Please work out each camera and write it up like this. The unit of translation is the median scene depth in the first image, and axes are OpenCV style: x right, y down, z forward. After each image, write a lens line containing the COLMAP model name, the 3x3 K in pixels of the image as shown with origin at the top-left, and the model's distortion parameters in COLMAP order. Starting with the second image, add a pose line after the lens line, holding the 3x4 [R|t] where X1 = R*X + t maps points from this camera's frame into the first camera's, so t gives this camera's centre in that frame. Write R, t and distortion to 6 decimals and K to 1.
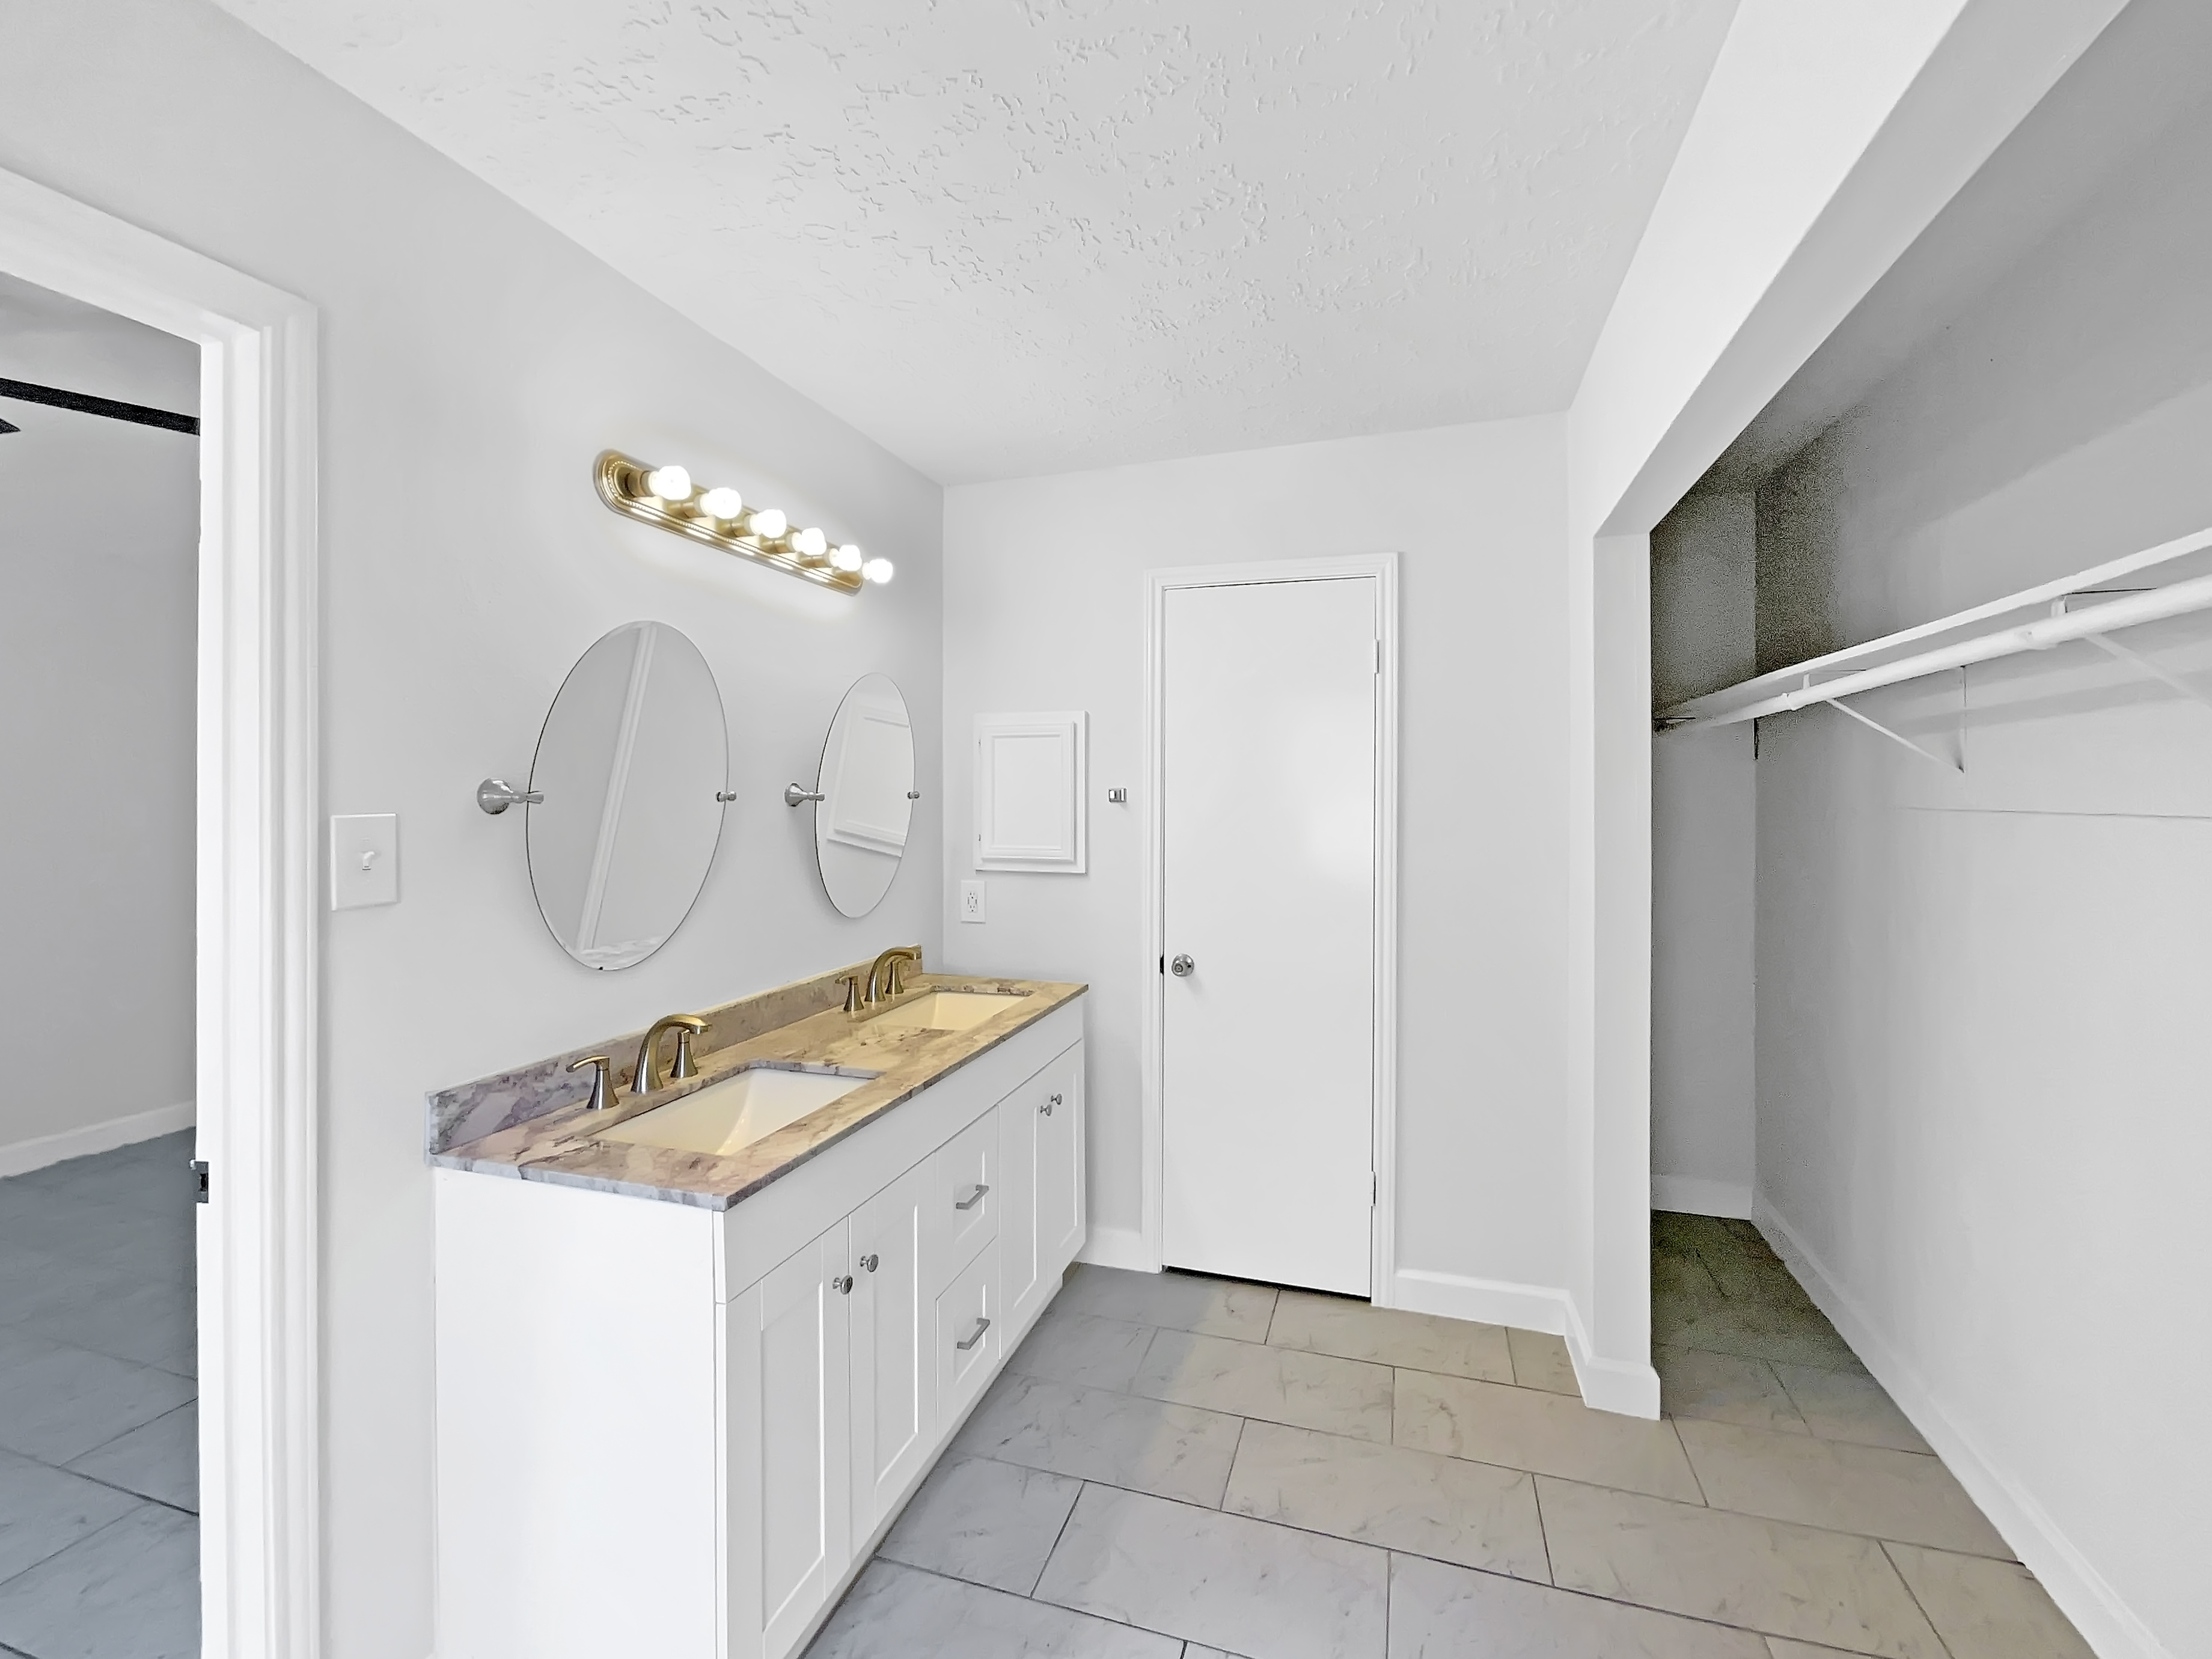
lens RADIAL K [[951.7, 0, 1102.7], [0, 951.7, 789.3], [0, 0, 1]] dist [-0.016063, 0.004774]
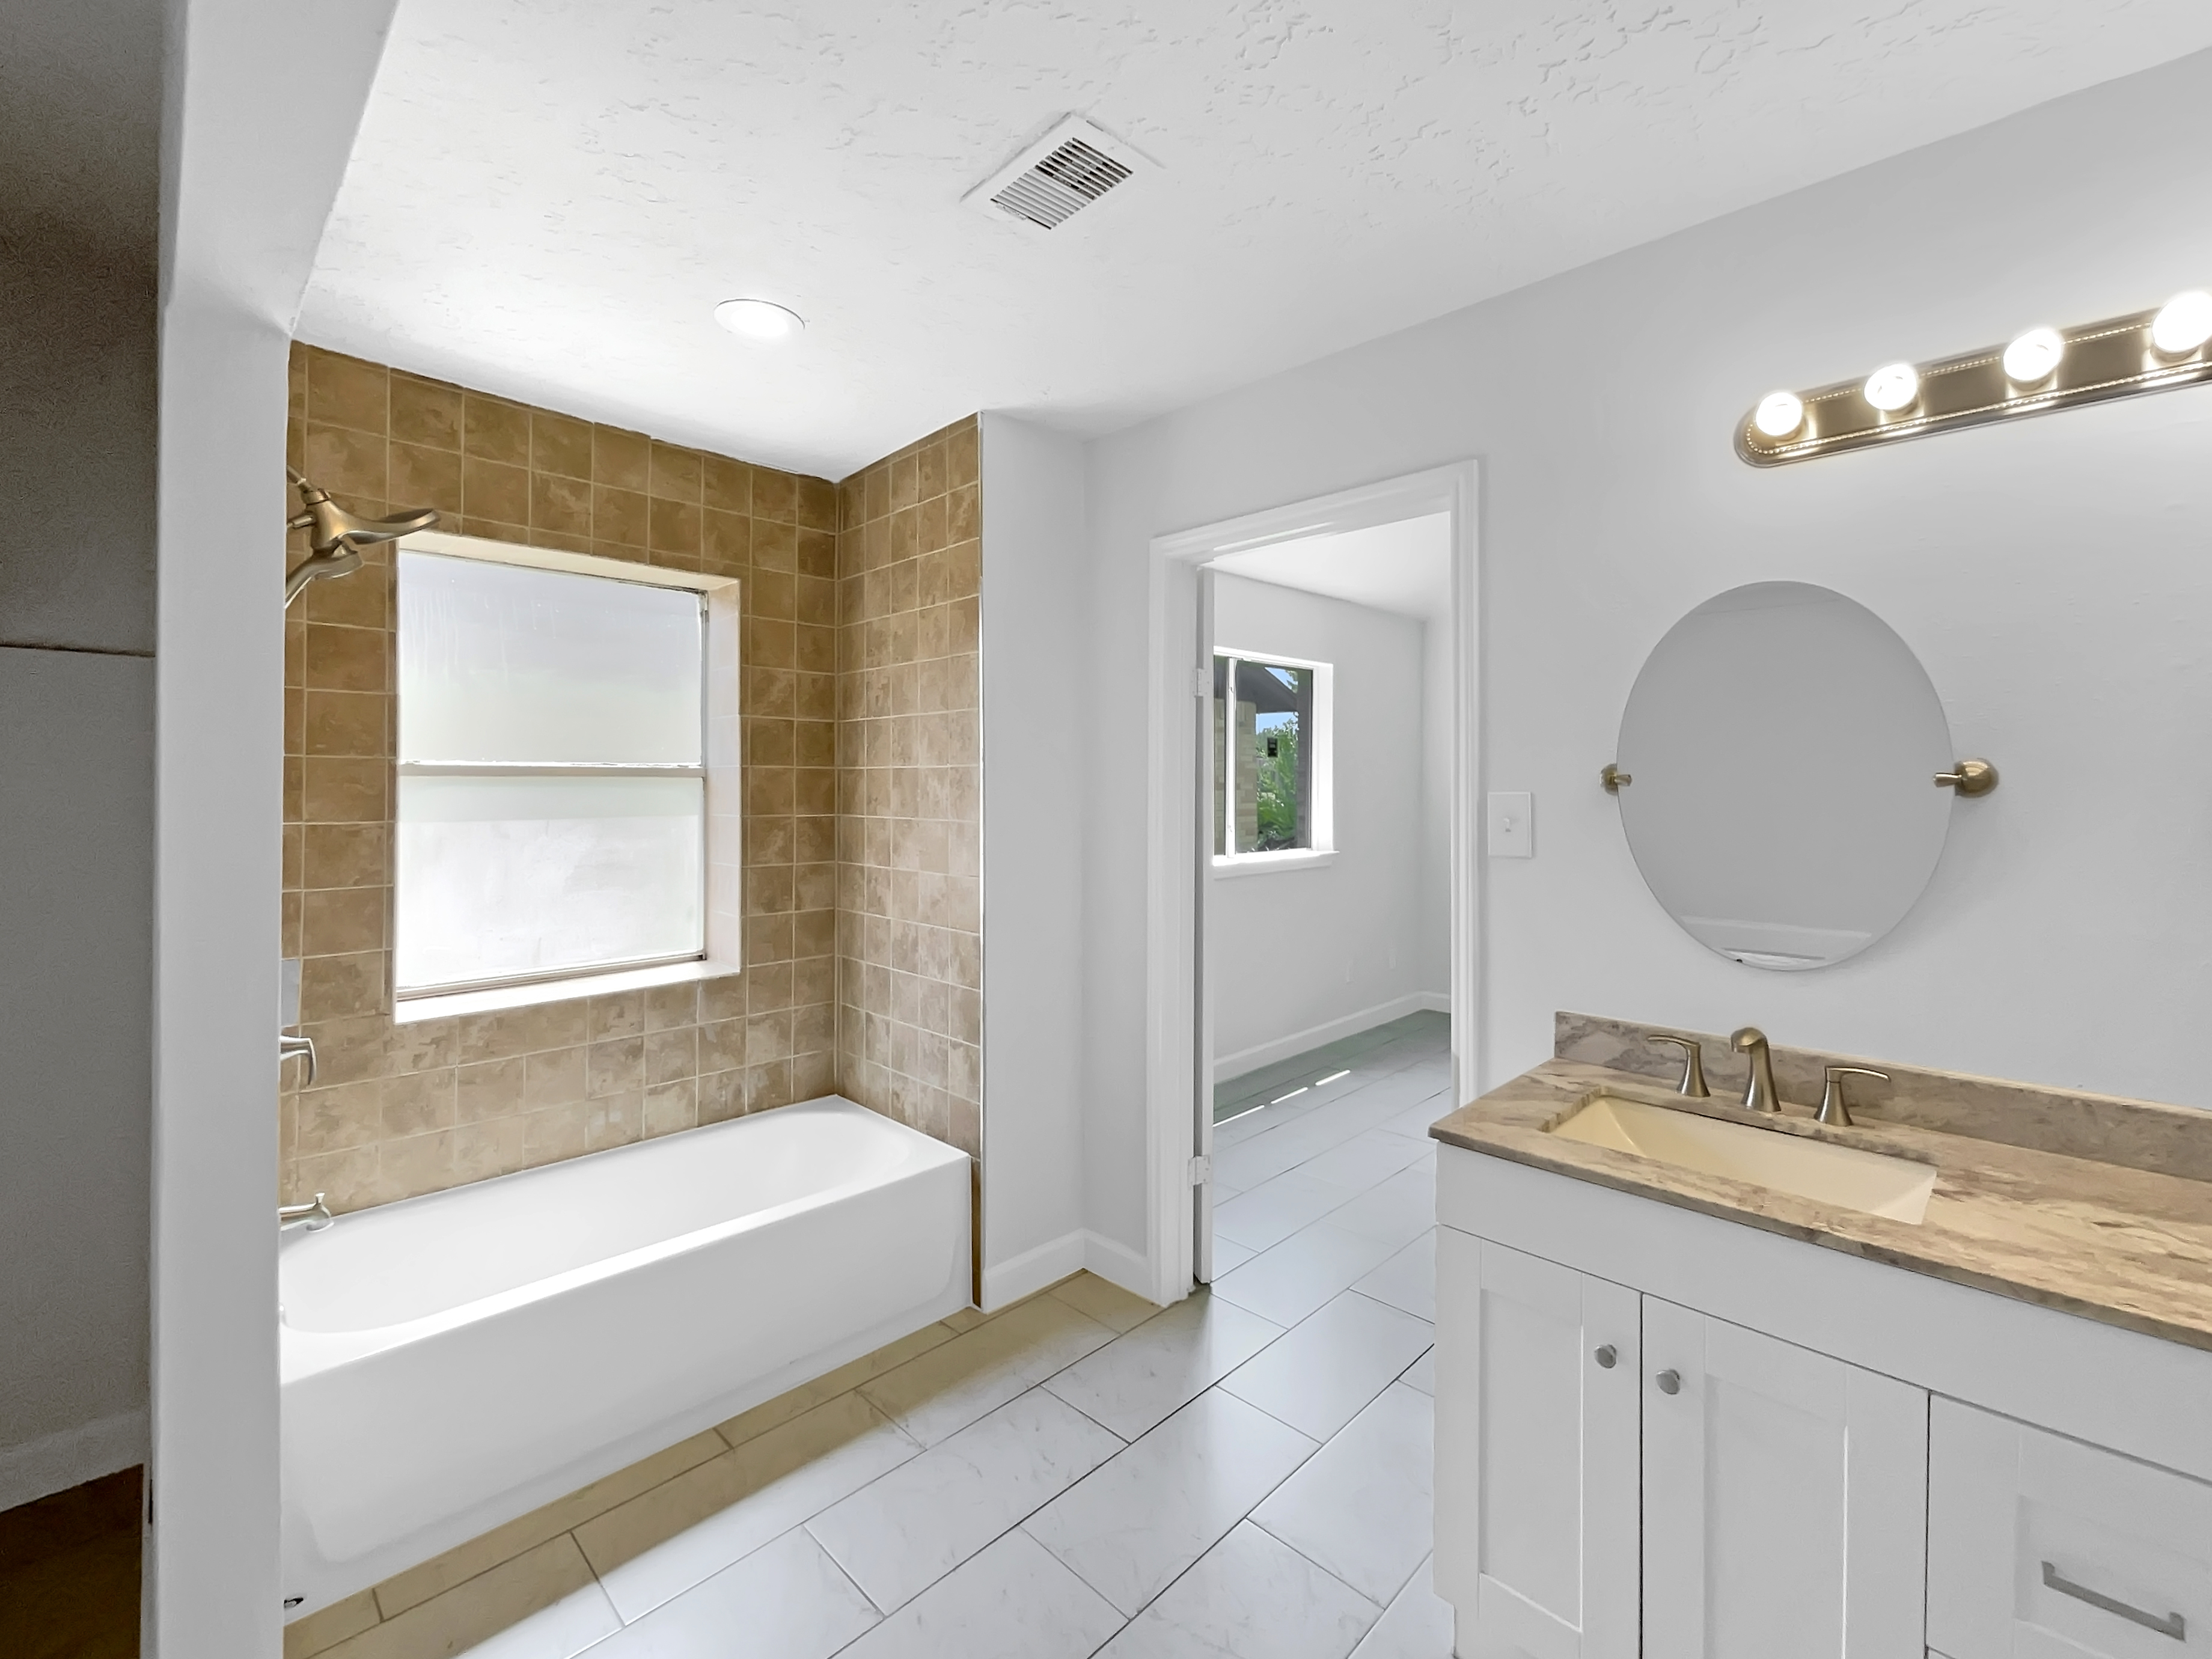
lens RADIAL K [[951.7, 0, 1105.2], [0, 951.7, 837.7], [0, 0, 1]] dist [-0.016063, 0.004774]
pose [[-0.465541, 0.049705, -0.883629, 0.650574], [0.006298, 0.998582, 0.052853, 0.015990], [0.885004, 0.019040, -0.465194, 0.982290]]
